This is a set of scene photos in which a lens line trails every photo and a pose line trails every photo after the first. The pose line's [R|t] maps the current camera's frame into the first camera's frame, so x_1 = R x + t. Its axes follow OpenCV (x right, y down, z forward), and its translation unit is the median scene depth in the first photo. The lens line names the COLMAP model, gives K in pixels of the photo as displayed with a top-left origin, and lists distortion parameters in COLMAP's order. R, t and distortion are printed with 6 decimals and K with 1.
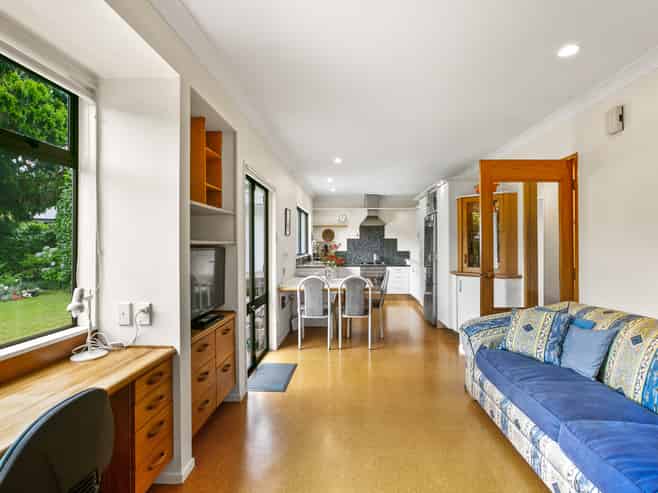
lens RADIAL K [[335.6, 0, 330.6], [0, 335.6, 243.9], [0, 0, 1]] dist [-0.001745, -0.000235]
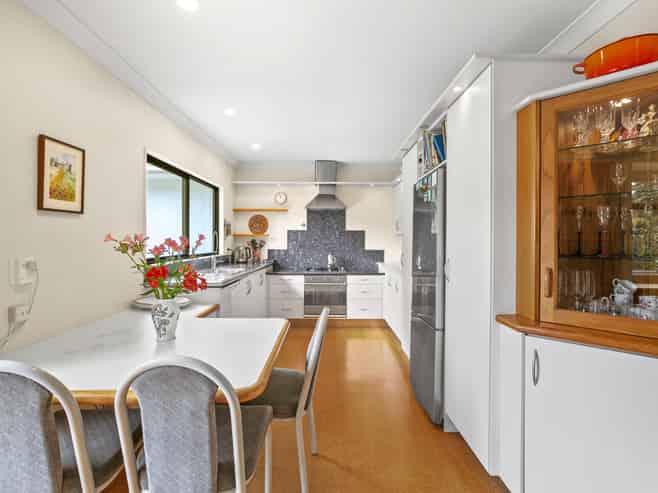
lens RADIAL K [[335.6, 0, 327.7], [0, 335.6, 243.1], [0, 0, 1]] dist [-0.001745, -0.000235]
pose [[0.998062, 0.008015, 0.061713, 0.089671], [-0.008692, 0.999905, 0.010709, 0.002055], [-0.061621, -0.011224, 0.998036, 0.373197]]
